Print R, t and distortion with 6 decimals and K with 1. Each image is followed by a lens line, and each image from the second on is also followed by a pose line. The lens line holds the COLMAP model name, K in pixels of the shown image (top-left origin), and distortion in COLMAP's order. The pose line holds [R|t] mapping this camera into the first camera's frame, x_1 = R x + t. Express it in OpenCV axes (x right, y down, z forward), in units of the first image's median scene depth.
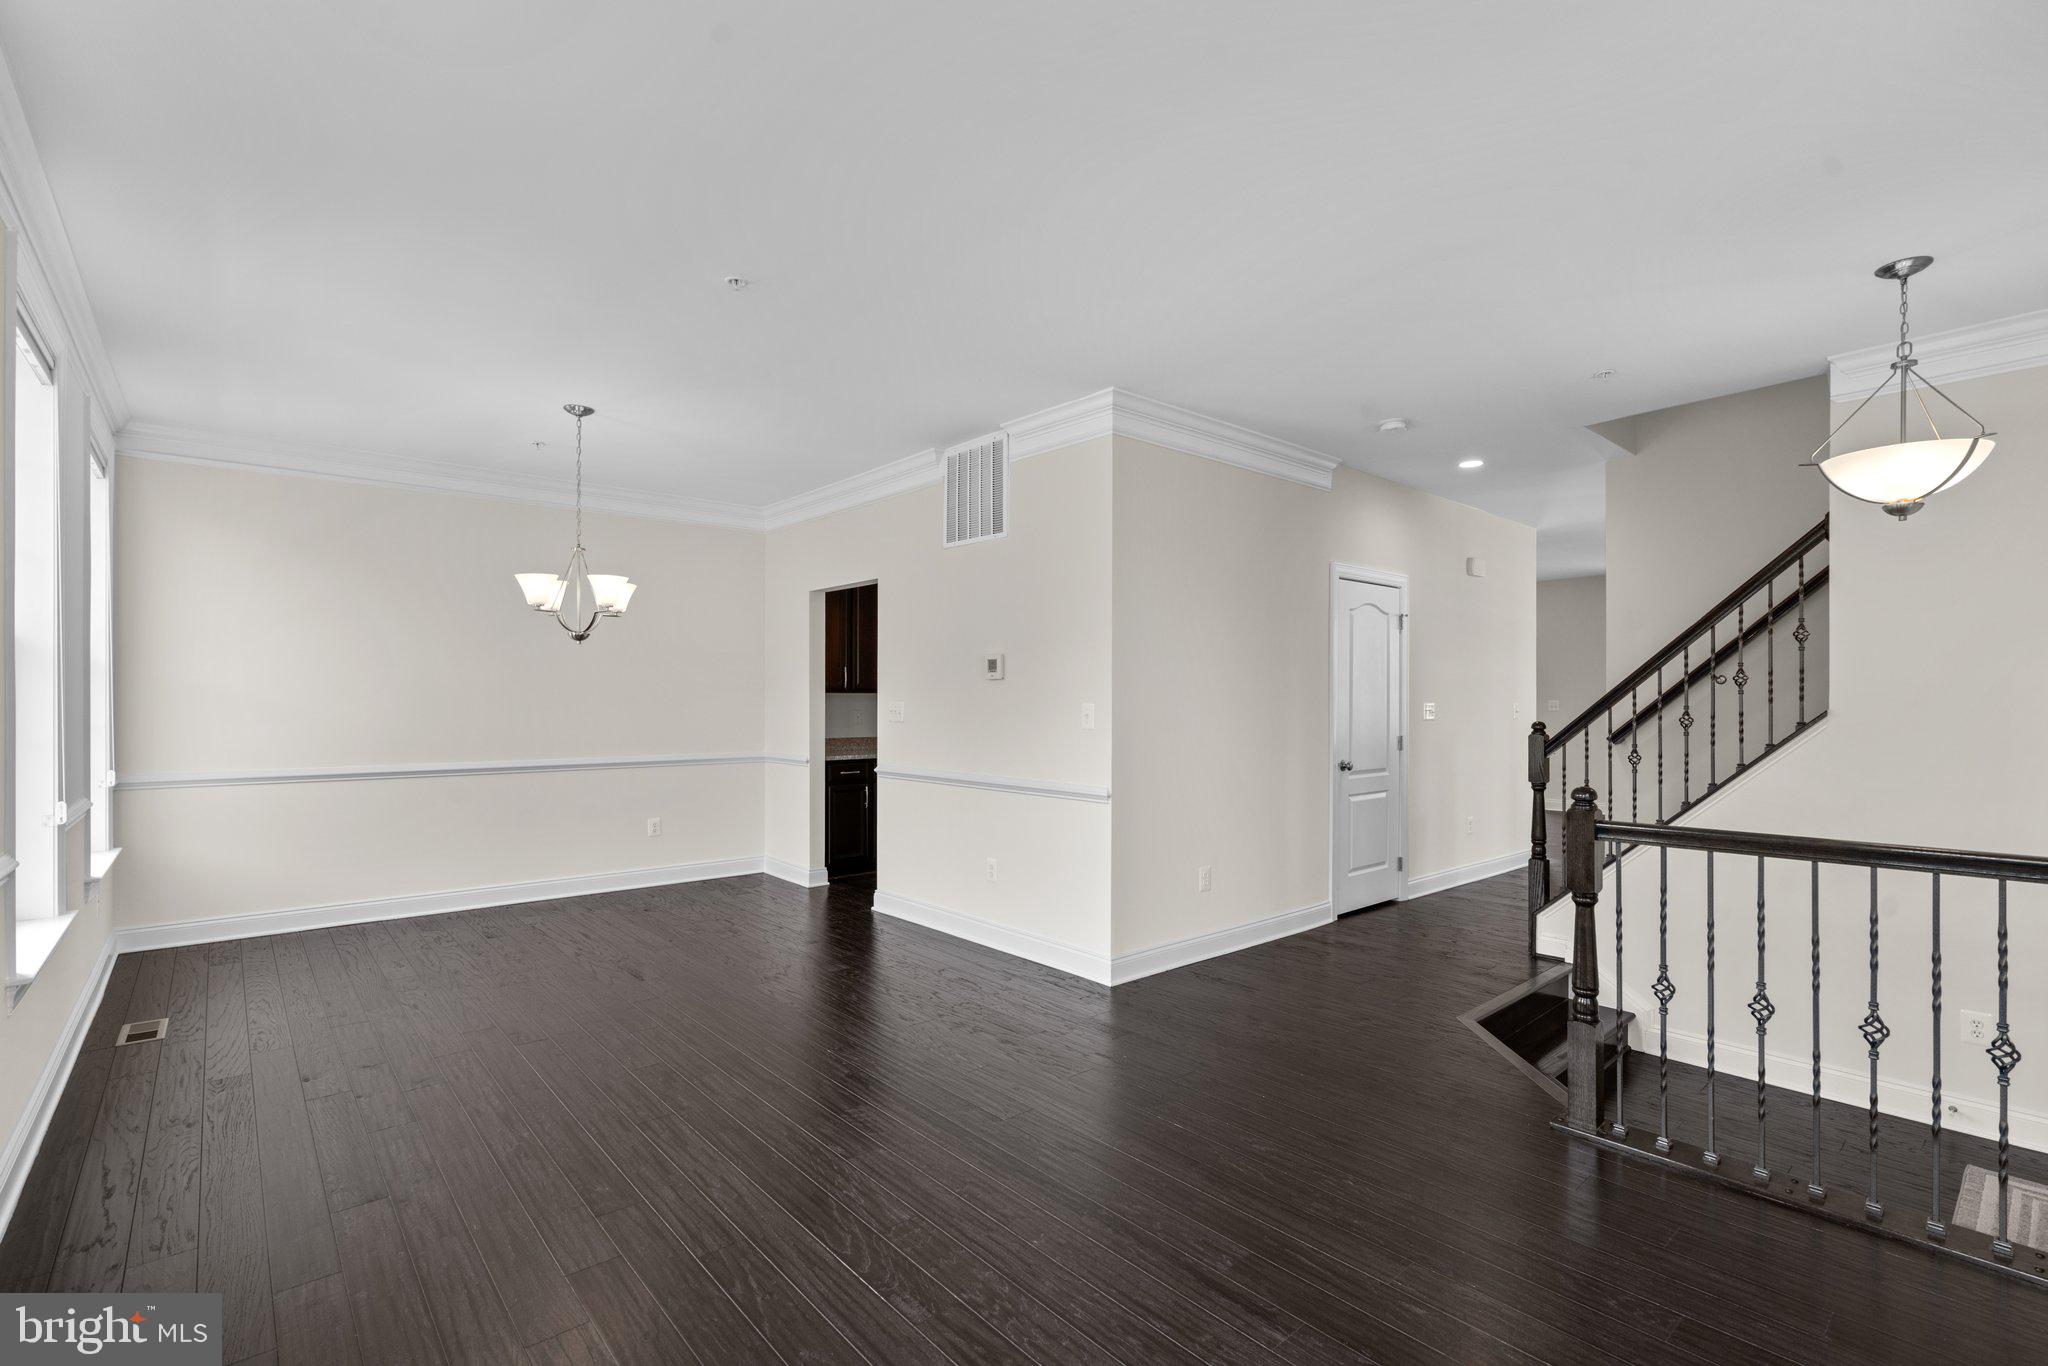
lens RADIAL K [[924.2, 0, 1020.7], [0, 924.2, 697.3], [0, 0, 1]] dist [-0.006953, 0.002584]
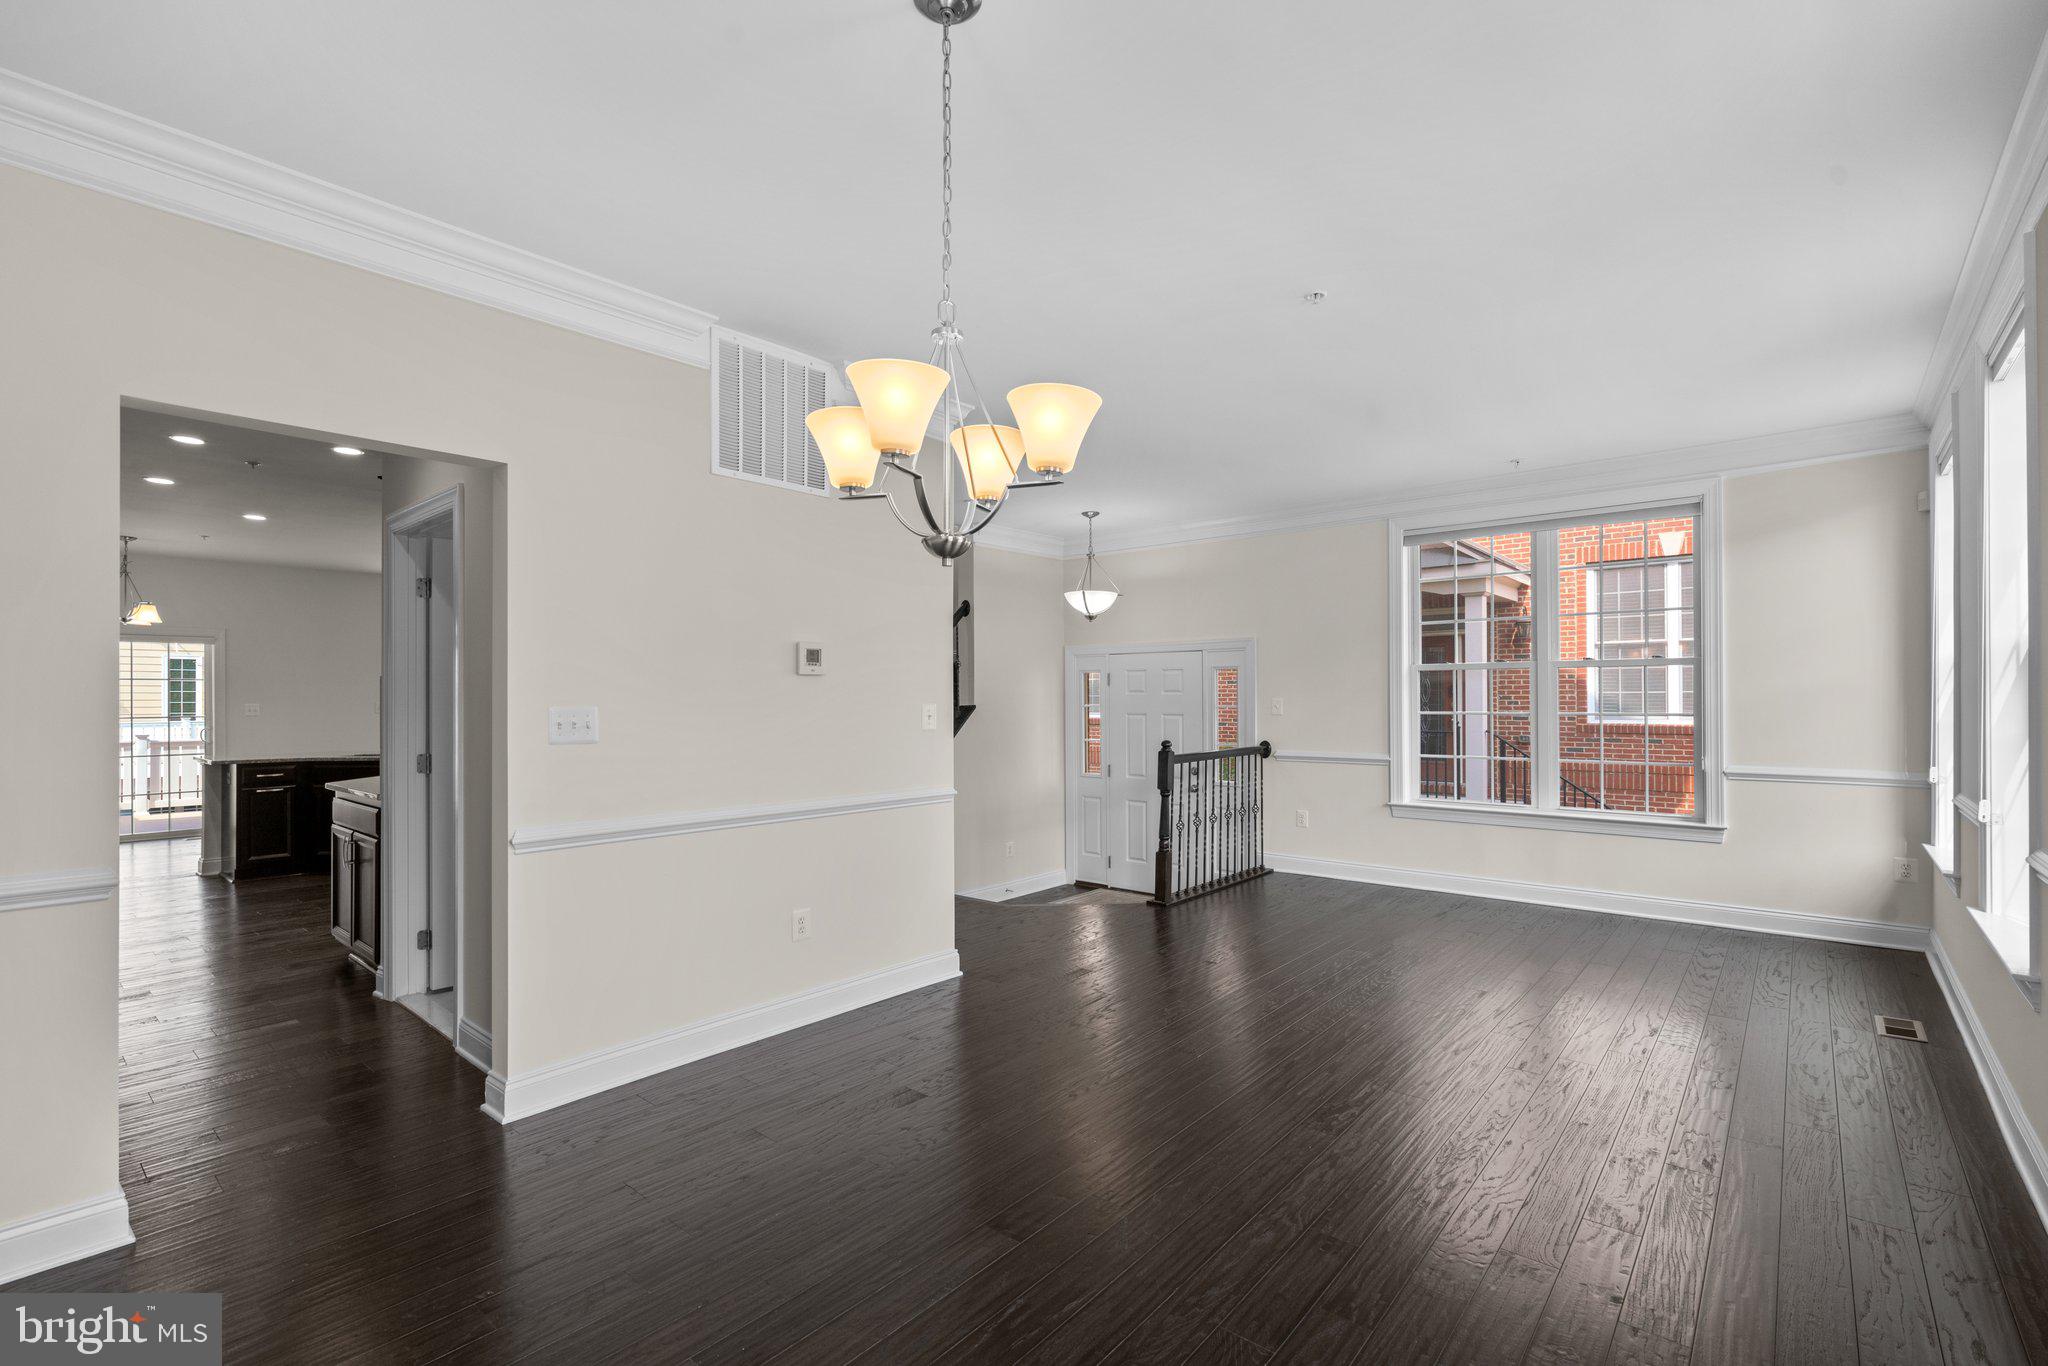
lens RADIAL K [[924.2, 0, 1042.7], [0, 924.2, 690.3], [0, 0, 1]] dist [-0.006953, 0.002584]
pose [[-0.160594, 0.010954, 0.986960, -0.872024], [0.002459, 0.999940, -0.010698, 0.002650], [-0.987018, 0.000708, -0.160611, 0.988980]]
